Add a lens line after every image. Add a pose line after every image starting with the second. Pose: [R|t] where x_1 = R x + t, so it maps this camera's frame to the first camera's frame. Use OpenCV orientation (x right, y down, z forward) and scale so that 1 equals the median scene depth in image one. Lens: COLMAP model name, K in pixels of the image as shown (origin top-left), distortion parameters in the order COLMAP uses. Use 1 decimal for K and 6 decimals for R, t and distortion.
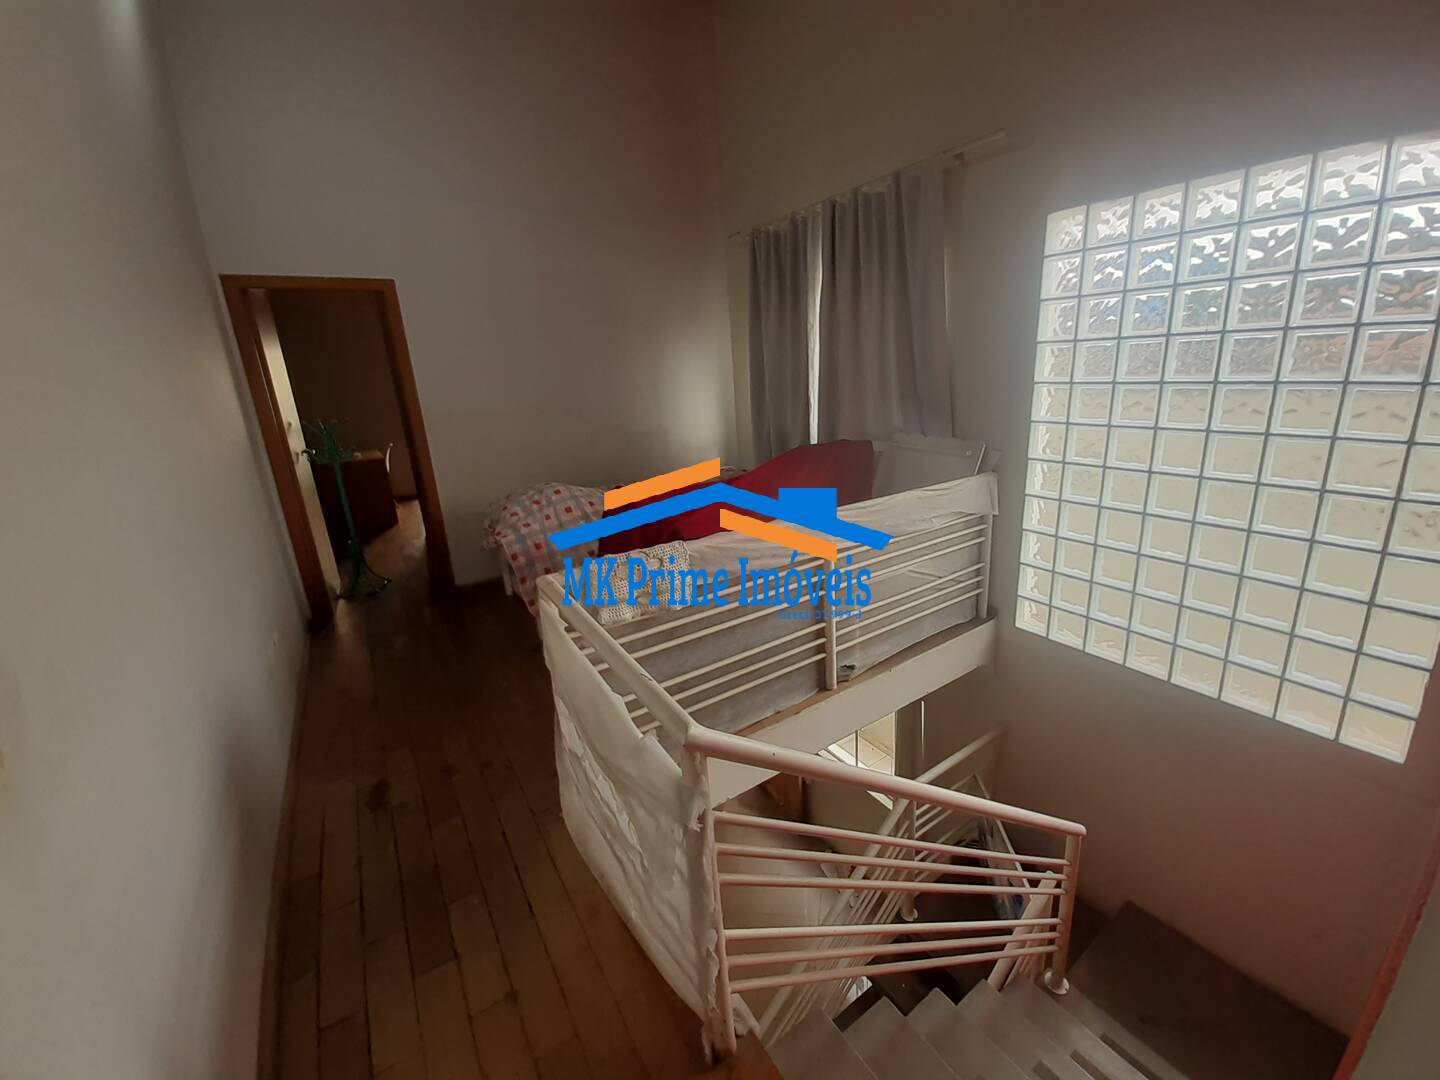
lens RADIAL K [[566.6, 0, 780.6], [0, 566.6, 539.6], [0, 0, 1]] dist [0.015761, -0.015257]
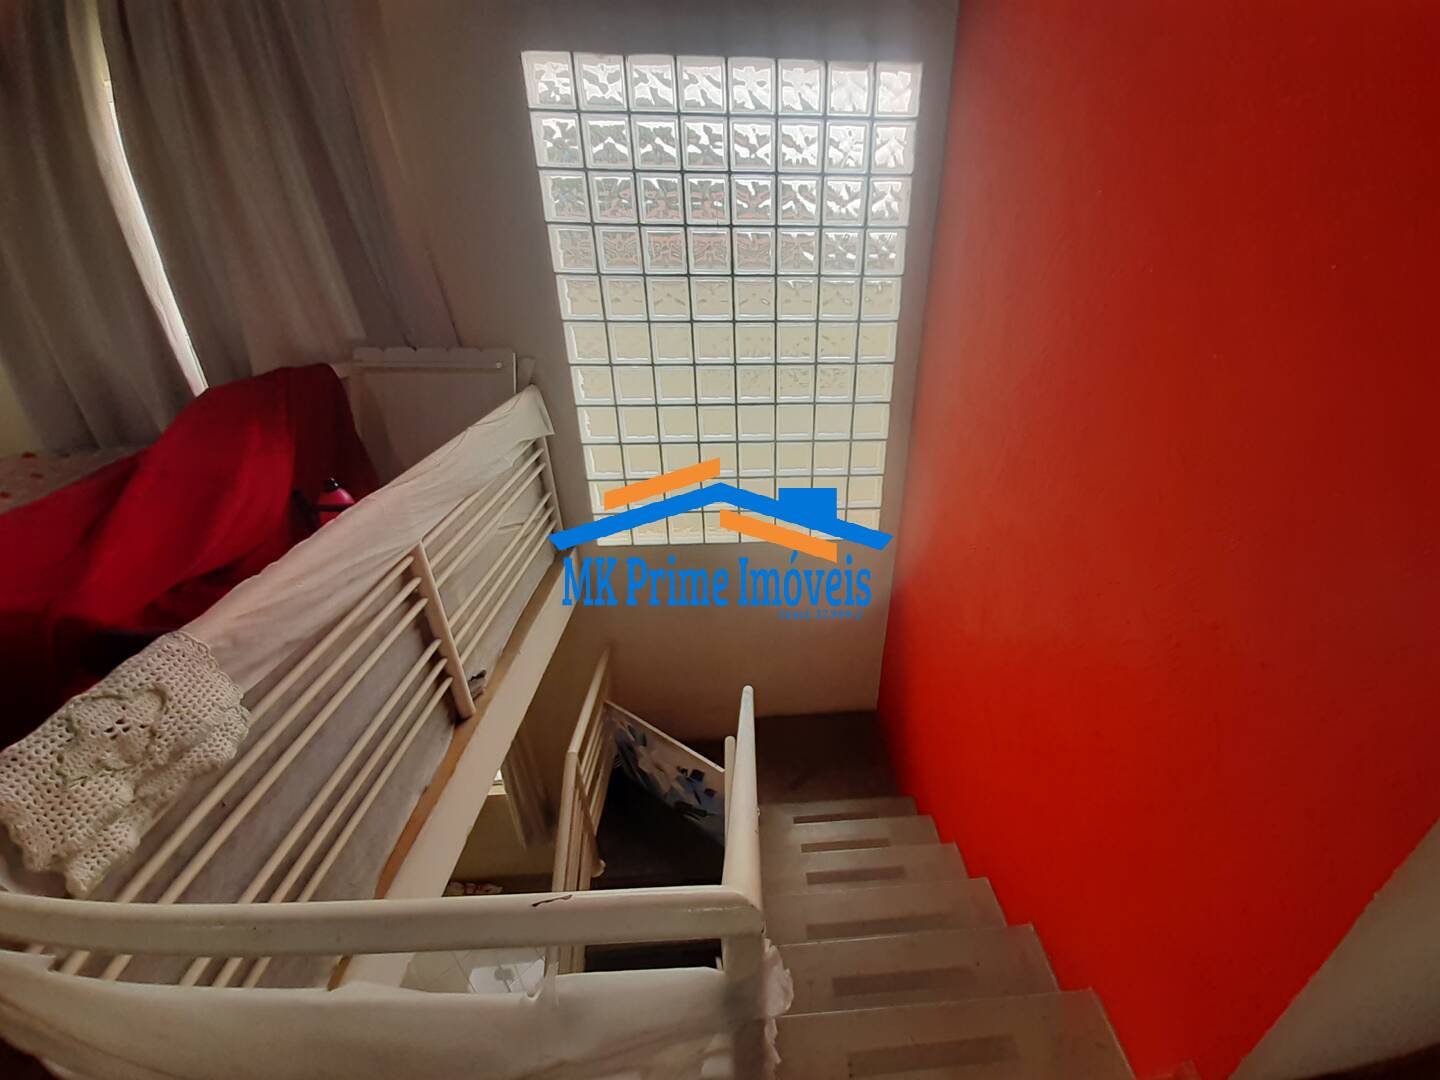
lens RADIAL K [[566.6, 0, 780.6], [0, 566.6, 539.6], [0, 0, 1]] dist [0.015761, -0.015257]
pose [[0.528037, -0.352364, 0.772669, -0.173278], [0.215953, 0.935660, 0.279113, -0.063661], [-0.821305, 0.019478, 0.570157, 0.230275]]
